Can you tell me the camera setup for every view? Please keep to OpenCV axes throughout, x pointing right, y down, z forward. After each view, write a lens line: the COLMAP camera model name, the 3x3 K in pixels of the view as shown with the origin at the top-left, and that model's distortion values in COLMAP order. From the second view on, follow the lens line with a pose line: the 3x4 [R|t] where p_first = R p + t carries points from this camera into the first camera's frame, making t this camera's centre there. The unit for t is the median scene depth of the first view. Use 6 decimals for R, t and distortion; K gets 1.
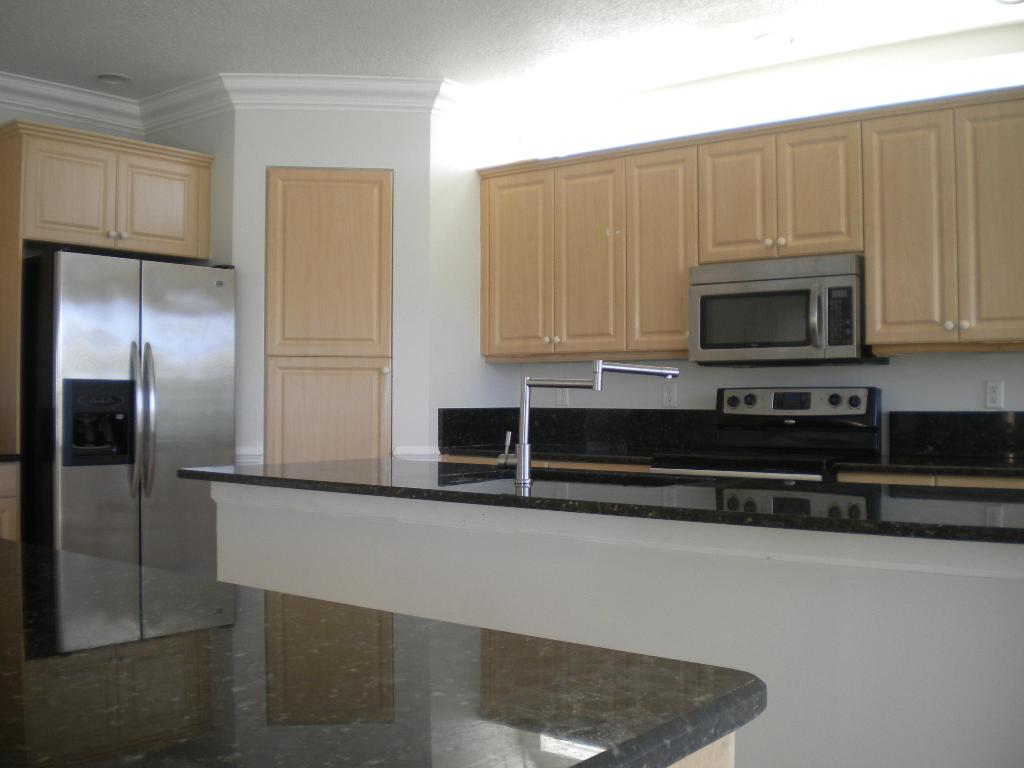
lens RADIAL K [[1086.9, 0, 507.6], [0, 1086.9, 385.4], [0, 0, 1]] dist [-0.129126, 0.000000]
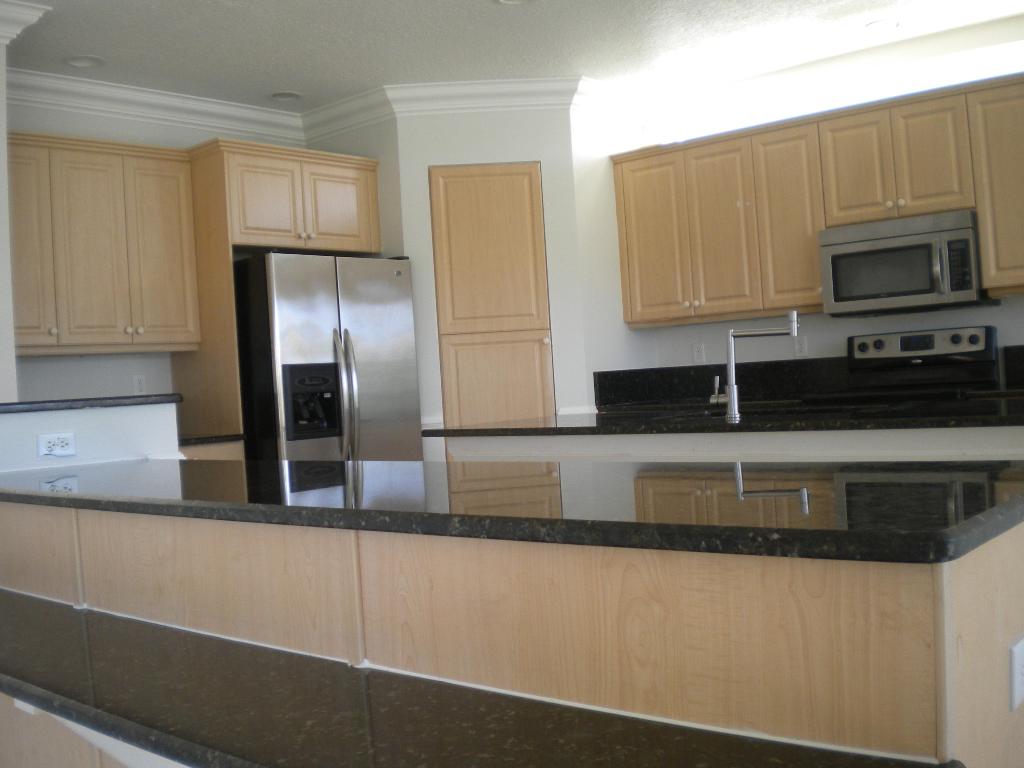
lens RADIAL K [[1086.9, 0, 514.3], [0, 1086.9, 386.3], [0, 0, 1]] dist [-0.129126, 0.000000]
pose [[0.997075, -0.065400, -0.039549, -0.114140], [0.066193, 0.997624, 0.019107, 0.010204], [0.038205, -0.021669, 0.999035, -0.135102]]
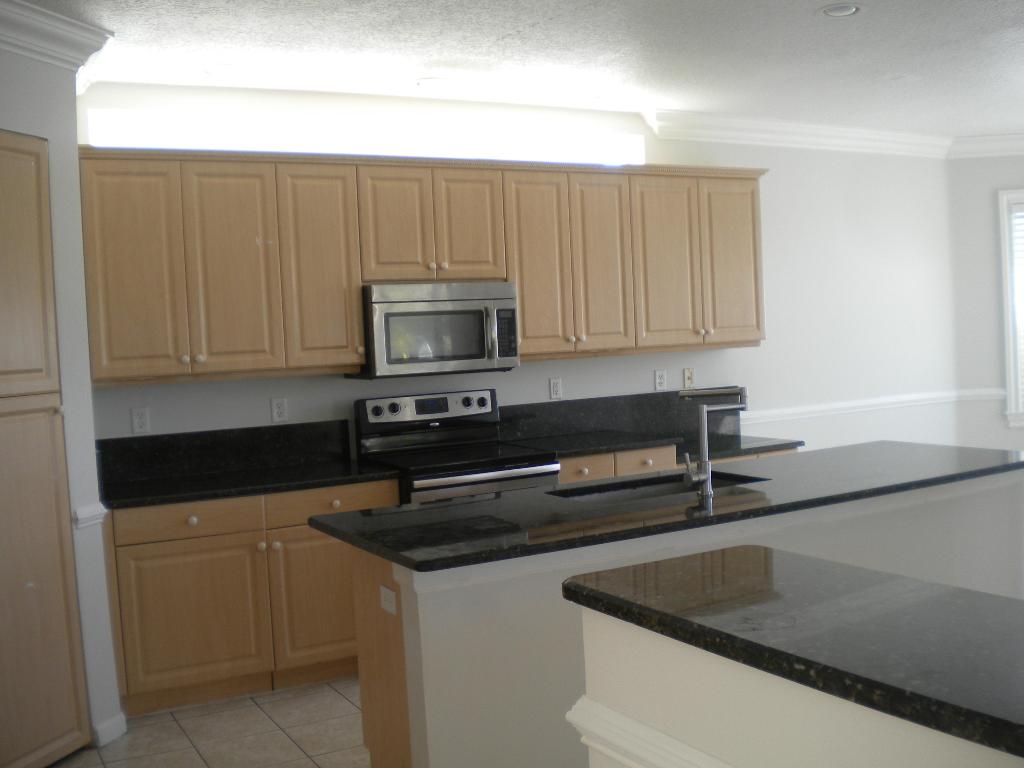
lens RADIAL K [[1086.9, 0, 515.2], [0, 1086.9, 387.0], [0, 0, 1]] dist [-0.129126, 0.000000]
pose [[0.363828, -0.066564, 0.929085, -0.743549], [0.036409, 0.997697, 0.057222, -0.065686], [-0.930754, 0.013008, 0.365414, 0.488406]]
